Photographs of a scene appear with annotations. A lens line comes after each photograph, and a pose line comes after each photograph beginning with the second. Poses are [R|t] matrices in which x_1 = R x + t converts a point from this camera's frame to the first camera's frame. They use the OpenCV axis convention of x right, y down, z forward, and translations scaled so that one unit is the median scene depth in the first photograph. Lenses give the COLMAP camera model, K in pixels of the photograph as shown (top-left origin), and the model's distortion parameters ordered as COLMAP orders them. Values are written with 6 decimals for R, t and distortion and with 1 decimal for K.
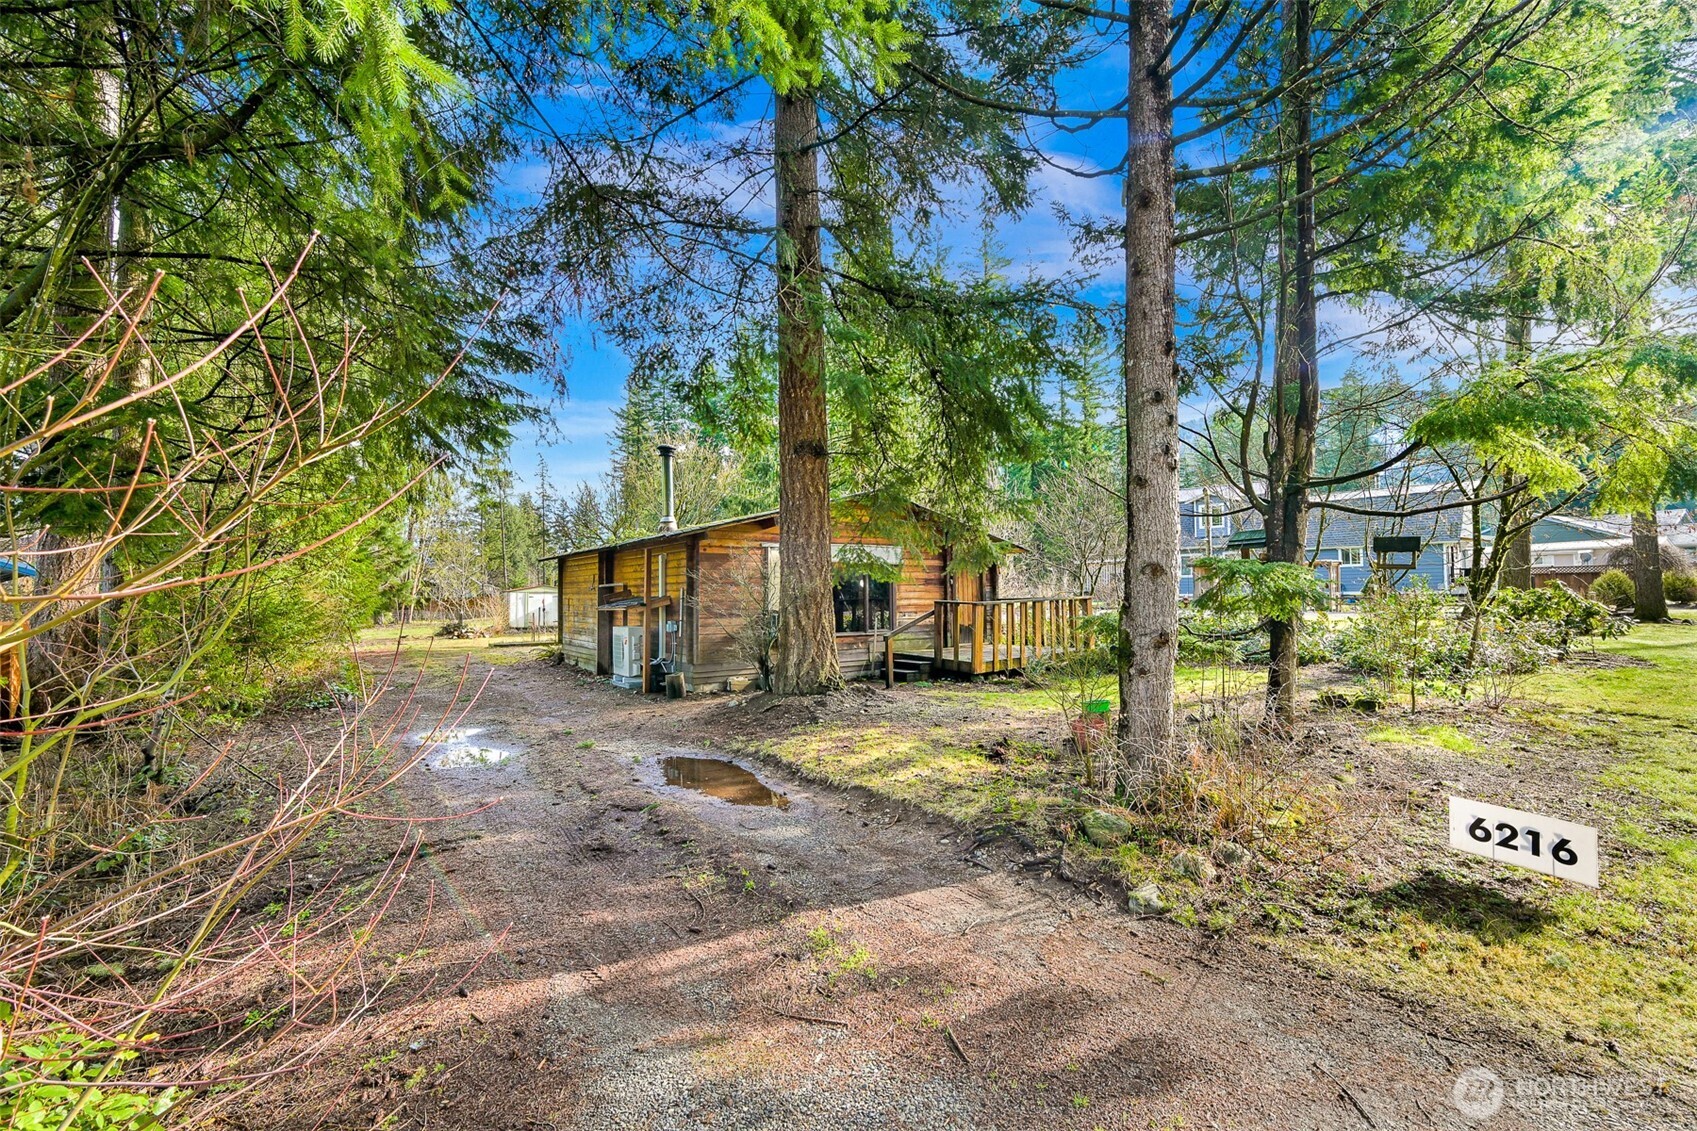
lens RADIAL K [[762.7, 0, 848.5], [0, 762.7, 565.5], [0, 0, 1]] dist [0.001198, 0.000085]
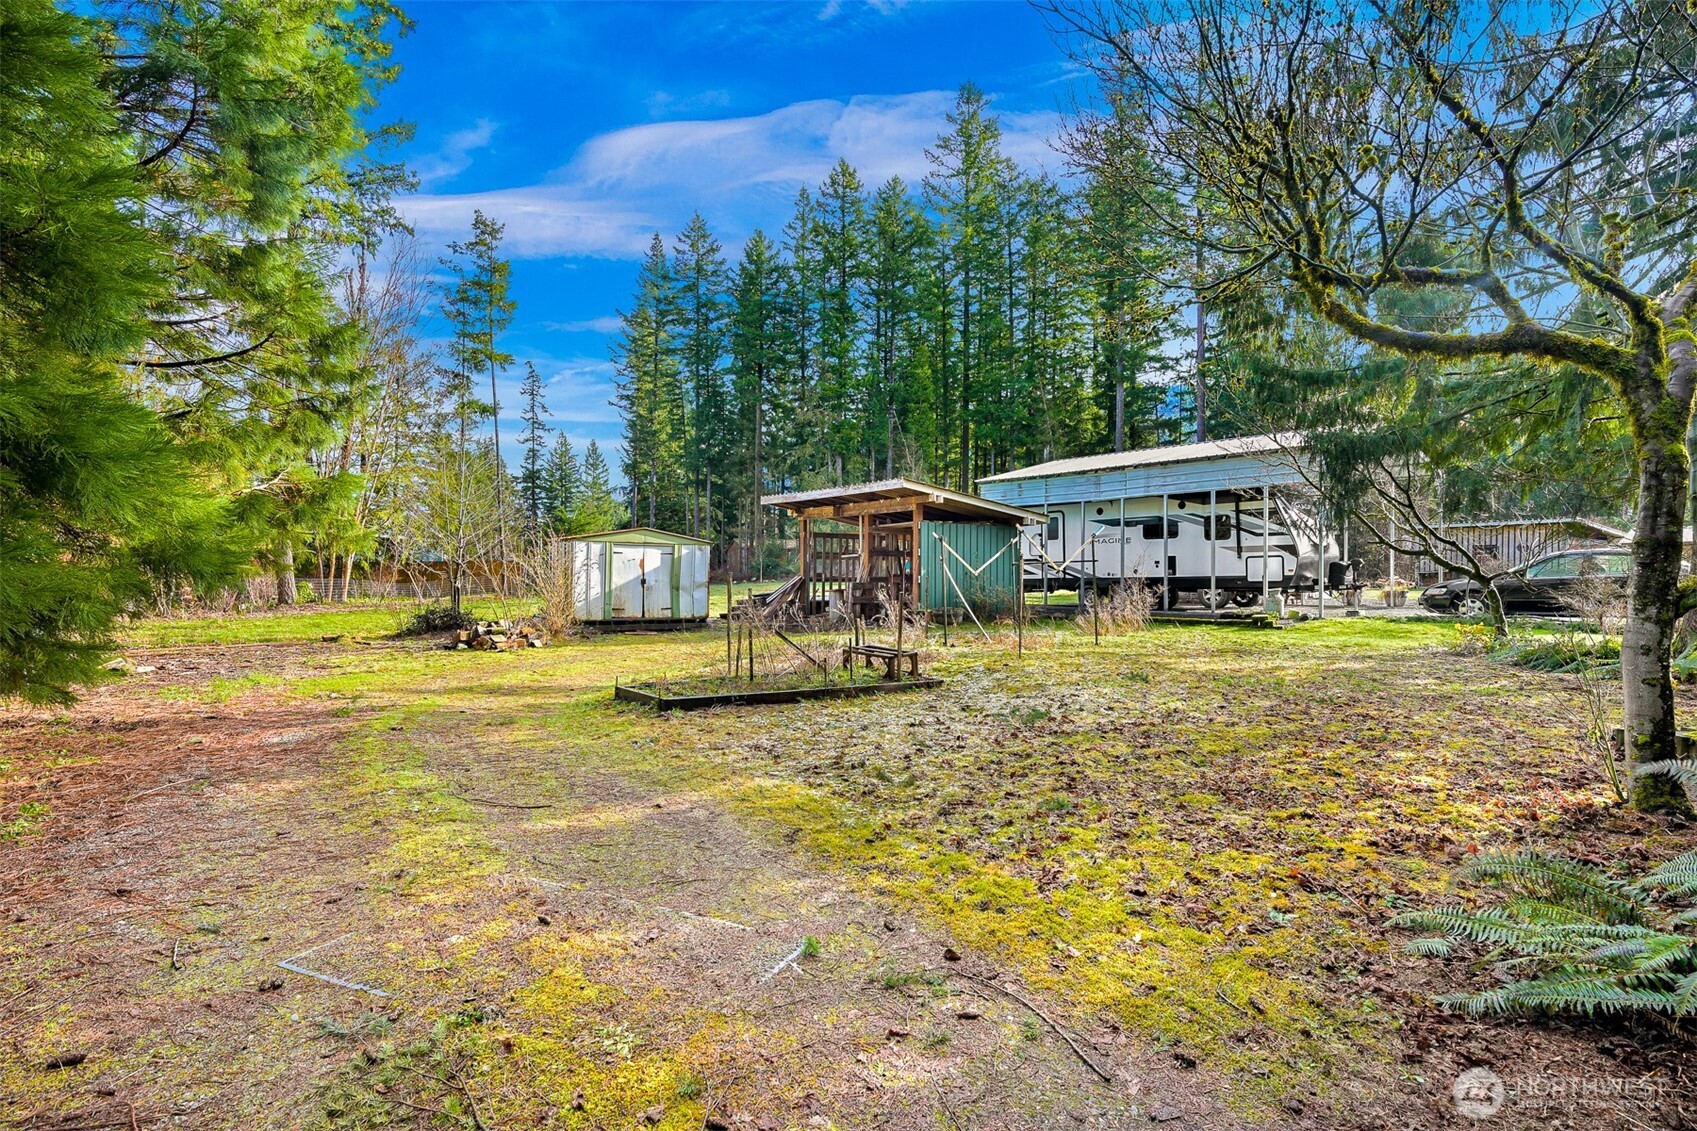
lens RADIAL K [[854.3, 0, 844.2], [0, 854.3, 574.1], [0, 0, 1]] dist [-0.002837, -0.000357]
pose [[0.999708, 0.021158, 0.011675, -0.712102], [-0.021564, 0.999125, 0.035829, 0.080857], [-0.010907, -0.036070, 0.999290, 1.223087]]
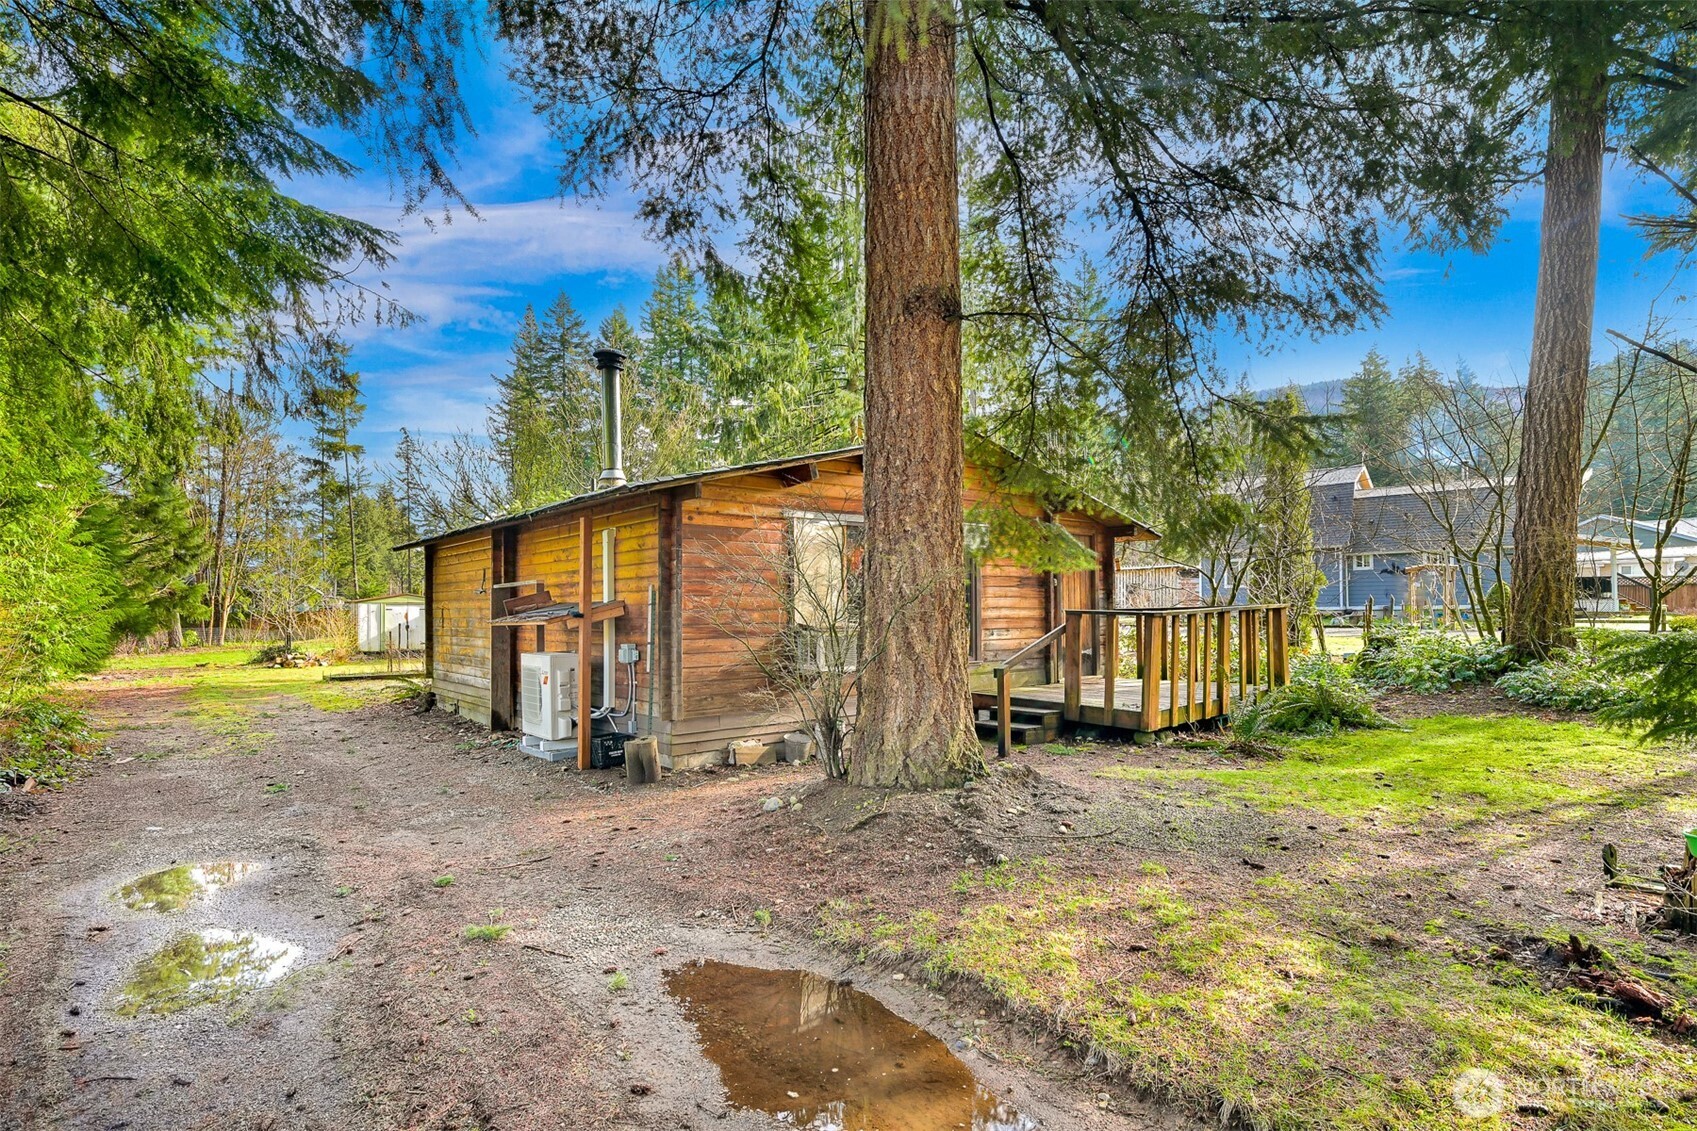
lens RADIAL K [[880.8, 0, 854.7], [0, 880.8, 601.8], [0, 0, 1]] dist [-0.002505, -0.000101]
pose [[0.996217, 0.002766, 0.086861, -0.113926], [-0.005163, 0.999611, 0.027393, 0.021009], [-0.086751, -0.027738, 0.995844, 0.309475]]
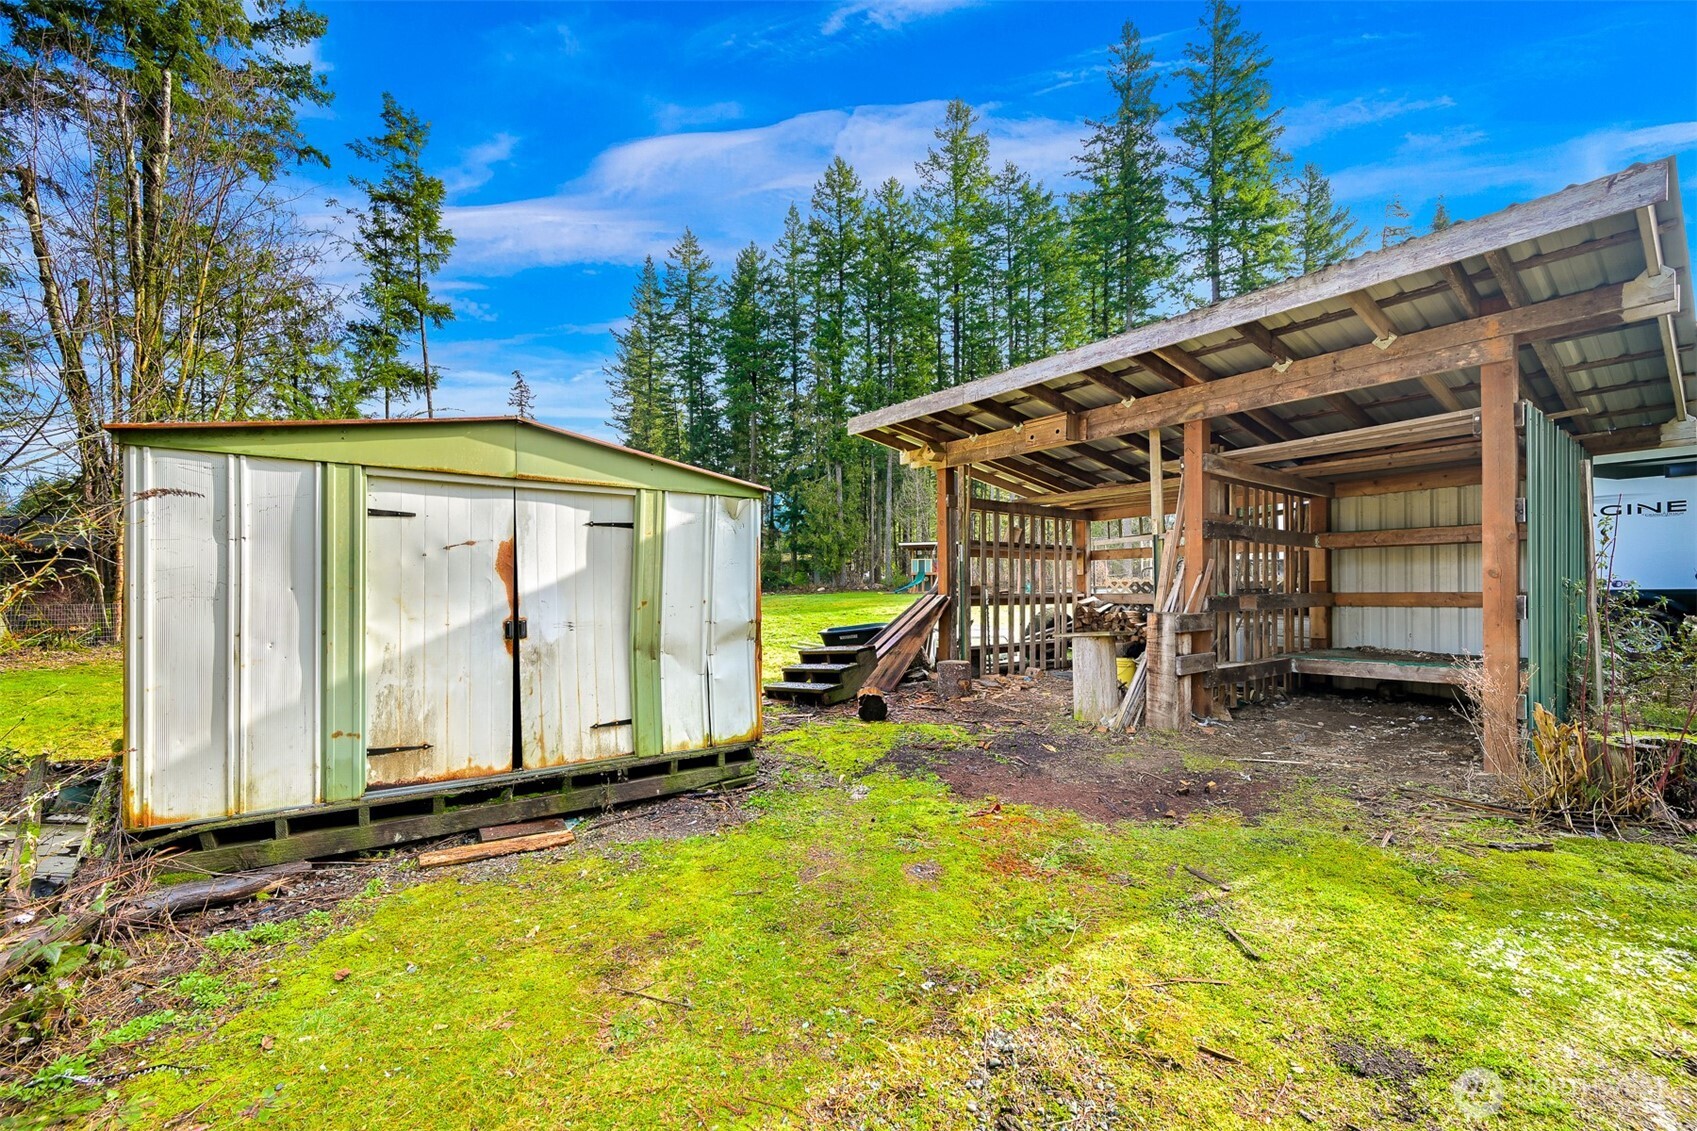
lens RADIAL K [[679.5, 0, 855.0], [0, 679.5, 590.5], [0, 0, 1]] dist [-0.004075, 0.000804]
pose [[0.996913, 0.009179, 0.077971, -0.877536], [-0.012755, 0.998884, 0.045484, 0.113464], [-0.077466, -0.046339, 0.995918, 2.176211]]
